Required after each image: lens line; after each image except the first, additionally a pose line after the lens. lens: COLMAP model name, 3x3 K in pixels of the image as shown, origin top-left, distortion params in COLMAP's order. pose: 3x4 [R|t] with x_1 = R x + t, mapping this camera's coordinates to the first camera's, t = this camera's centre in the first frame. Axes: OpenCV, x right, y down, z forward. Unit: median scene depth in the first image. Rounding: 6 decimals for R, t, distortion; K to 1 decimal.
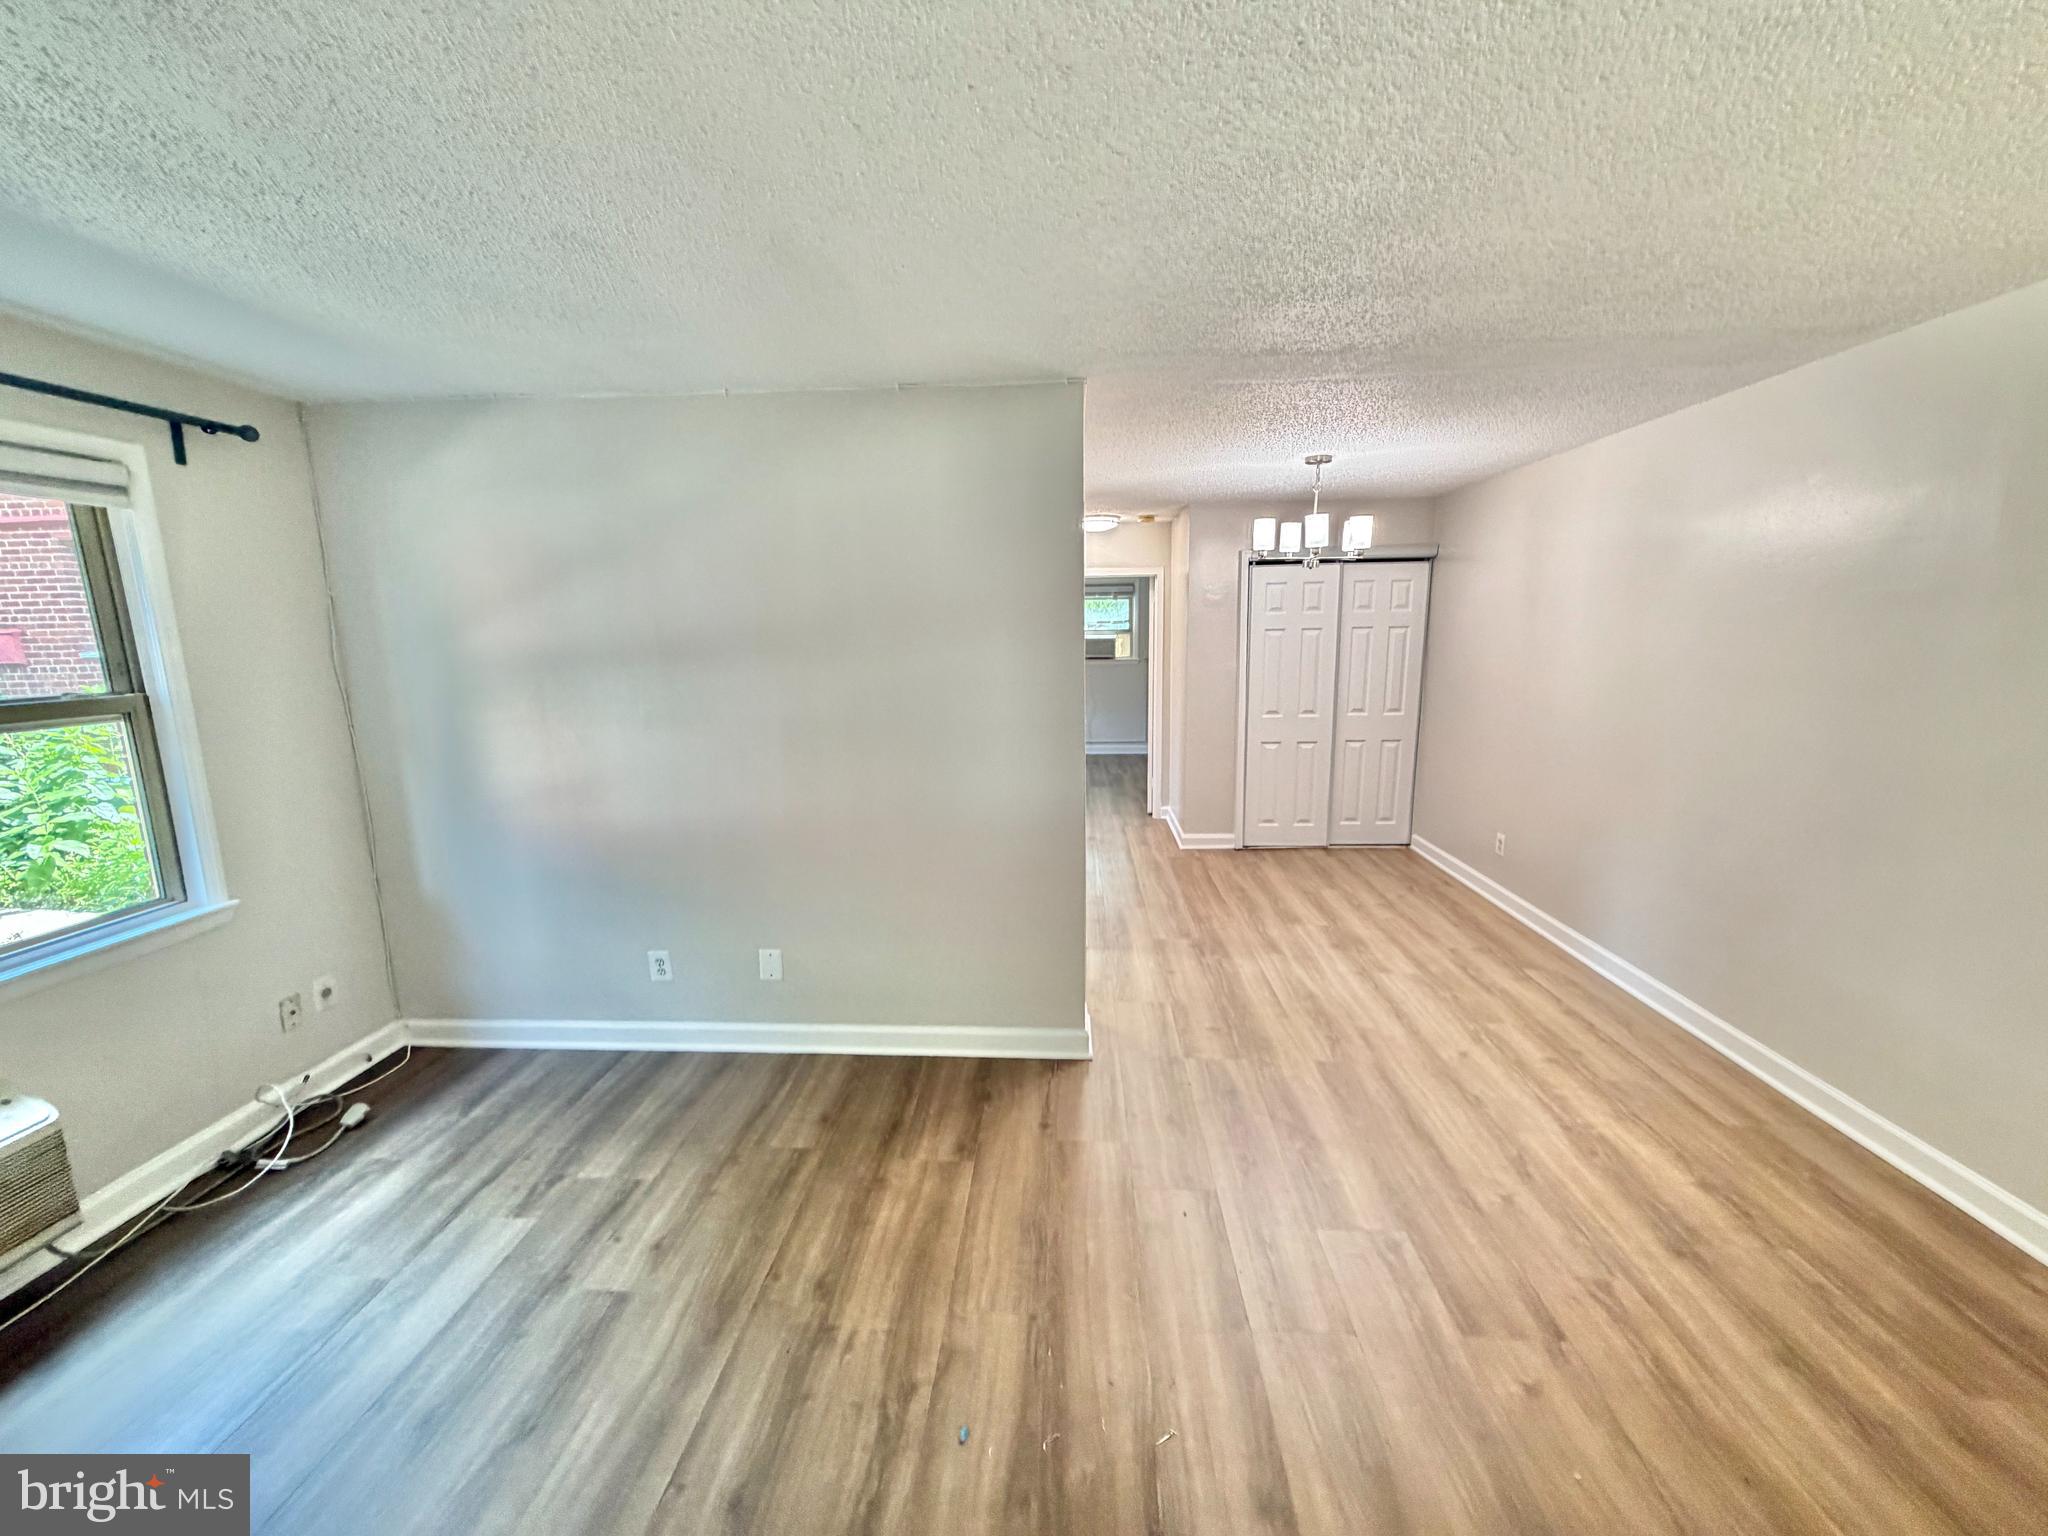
lens RADIAL K [[828.1, 0, 1024.0], [0, 828.1, 768.0], [0, 0, 1]] dist [-0.001772, -0.000249]
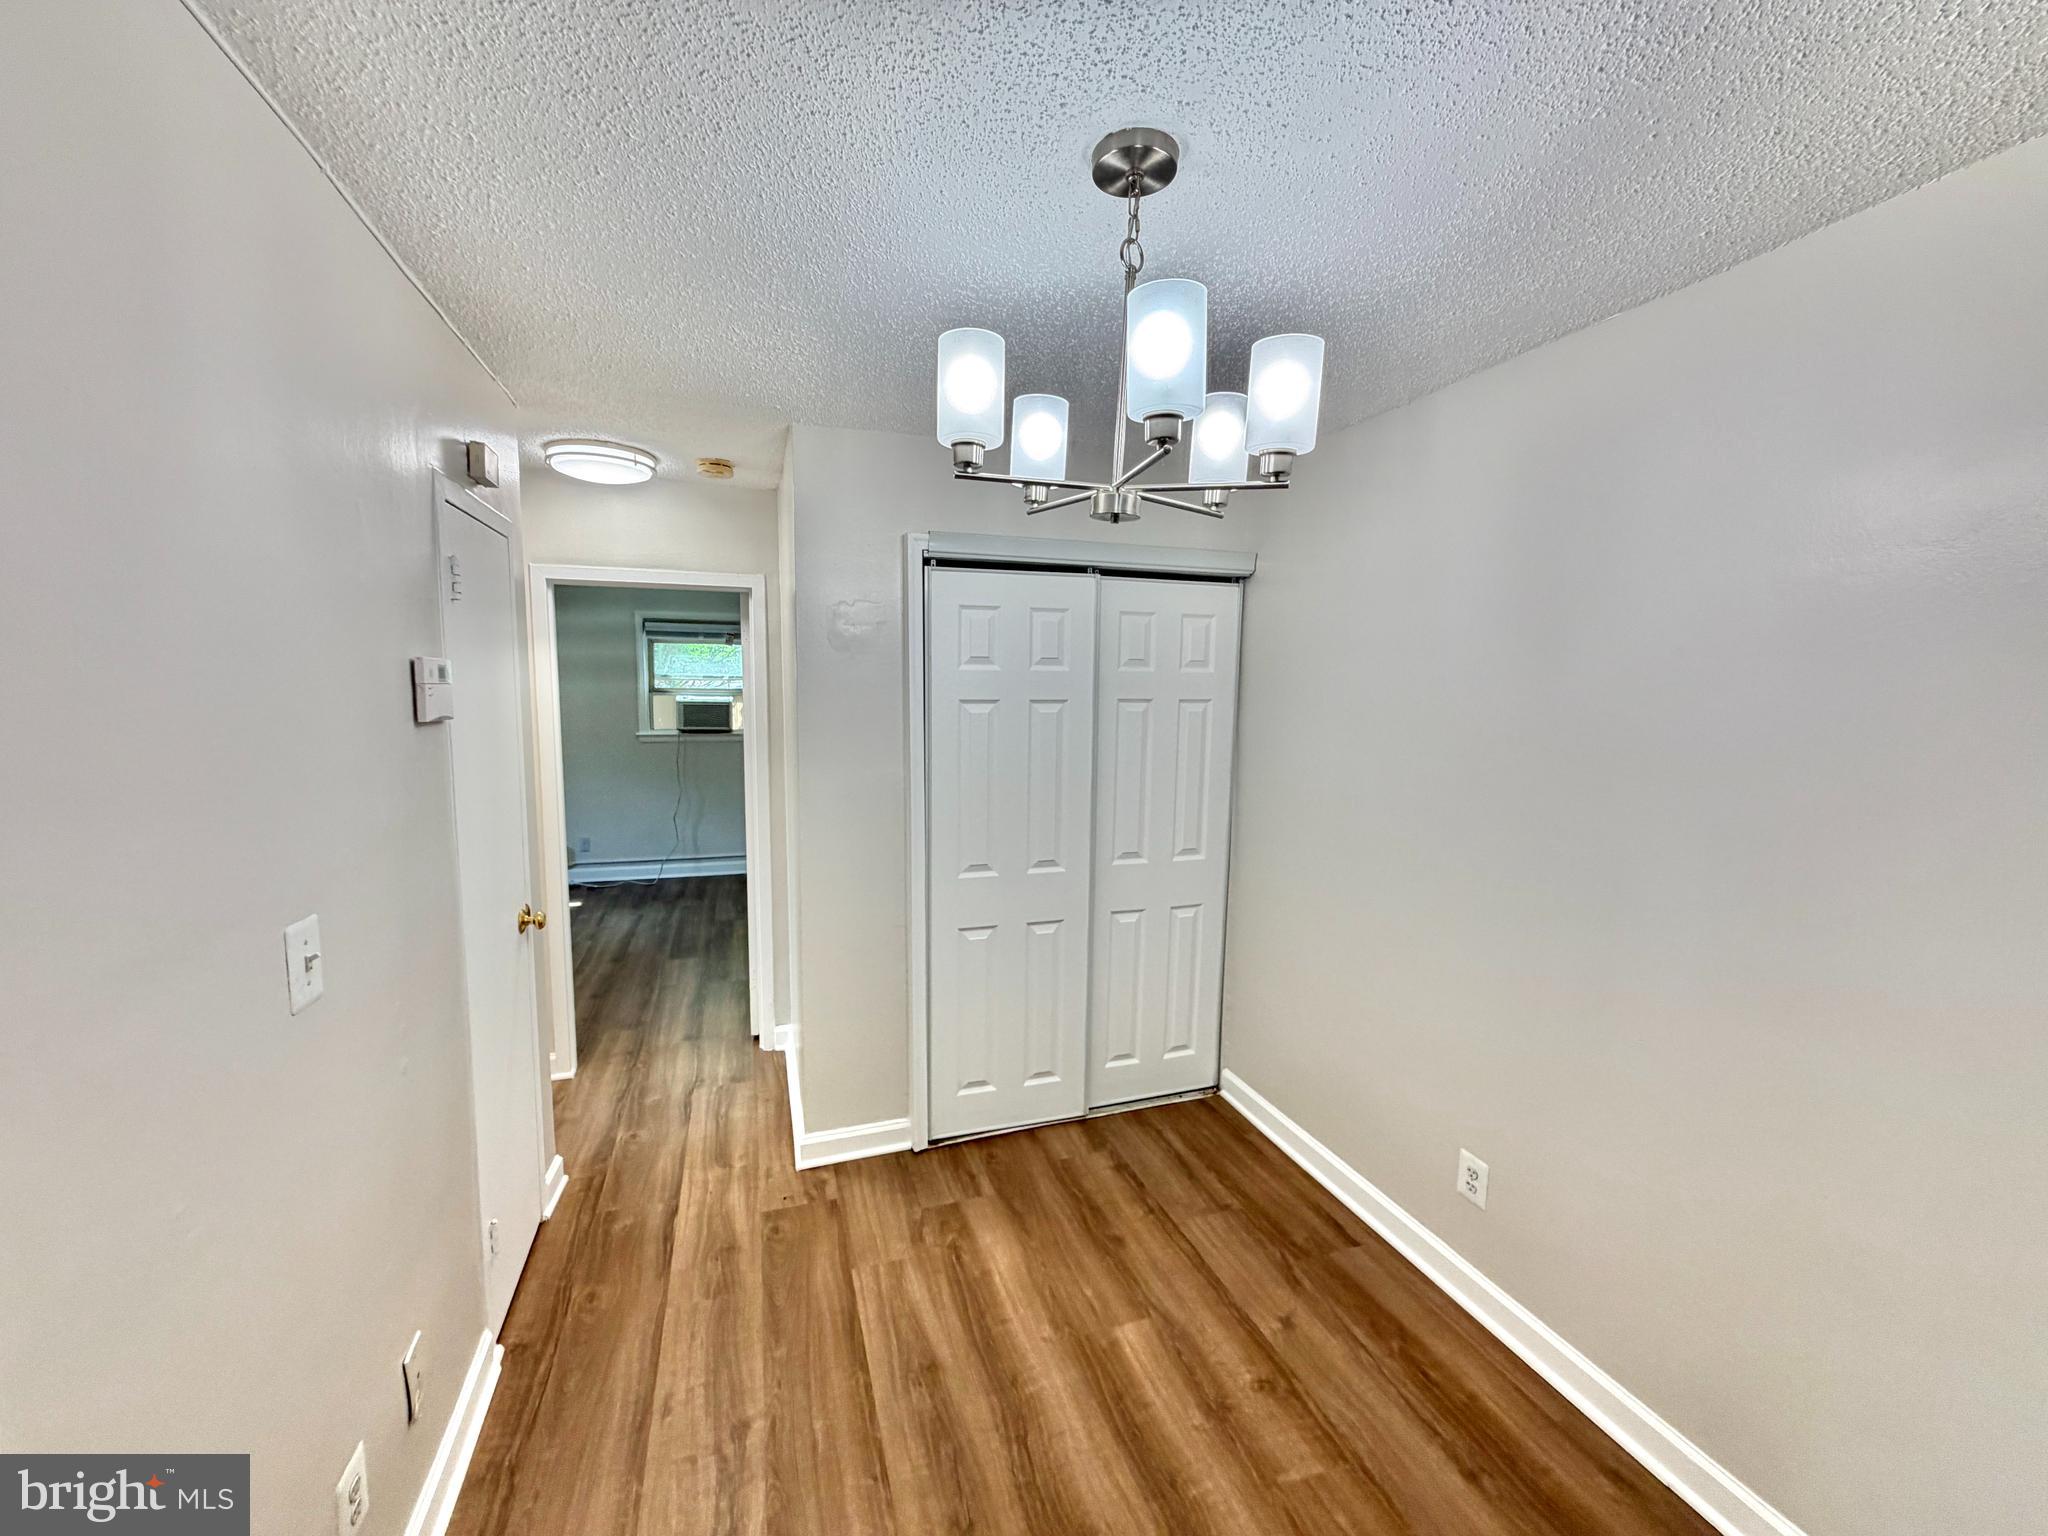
lens RADIAL K [[828.1, 0, 1024.0], [0, 828.1, 768.0], [0, 0, 1]] dist [-0.001772, -0.000249]
pose [[0.927648, -0.010909, 0.373296, 0.142284], [0.036644, 0.997409, -0.061914, -0.094633], [-0.371653, 0.071113, 0.925644, 0.529402]]
